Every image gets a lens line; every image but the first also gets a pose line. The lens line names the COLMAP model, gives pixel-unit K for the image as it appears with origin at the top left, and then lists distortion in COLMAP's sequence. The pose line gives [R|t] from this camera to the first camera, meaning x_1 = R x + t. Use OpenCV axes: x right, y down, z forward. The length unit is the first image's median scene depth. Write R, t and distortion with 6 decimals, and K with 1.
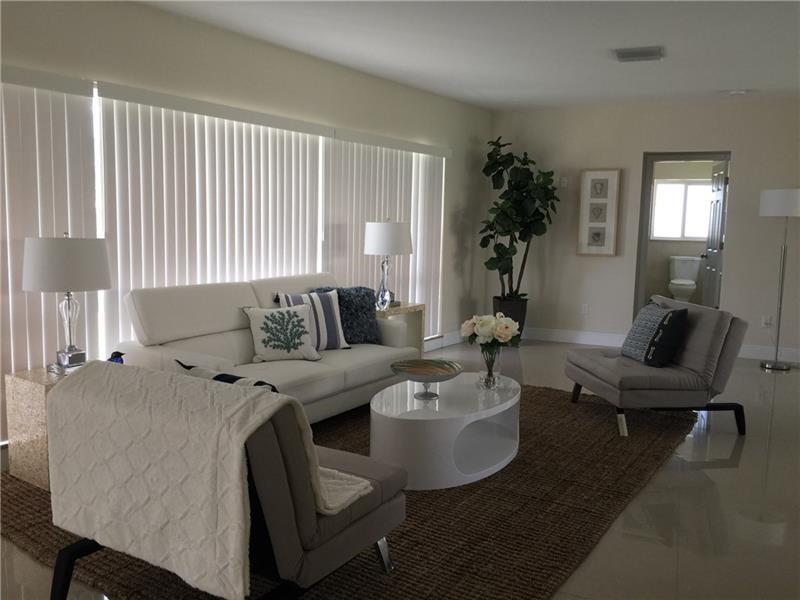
lens RADIAL K [[675.0, 0, 399.8], [0, 675.0, 321.2], [0, 0, 1]] dist [0.002752, 0.000560]
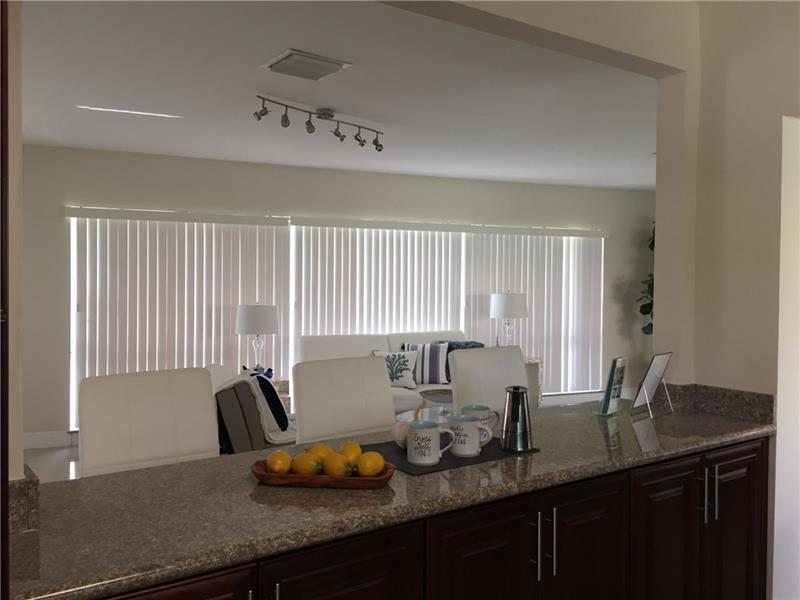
lens RADIAL K [[687.0, 0, 400.0], [0, 687.0, 300.0], [0, 0, 1]] dist [0.006121, 0.005665]
pose [[0.846582, 0.009364, -0.532176, 0.615554], [-0.073000, 0.992440, -0.098665, 0.014991], [0.527229, 0.122377, 0.840865, -0.281409]]
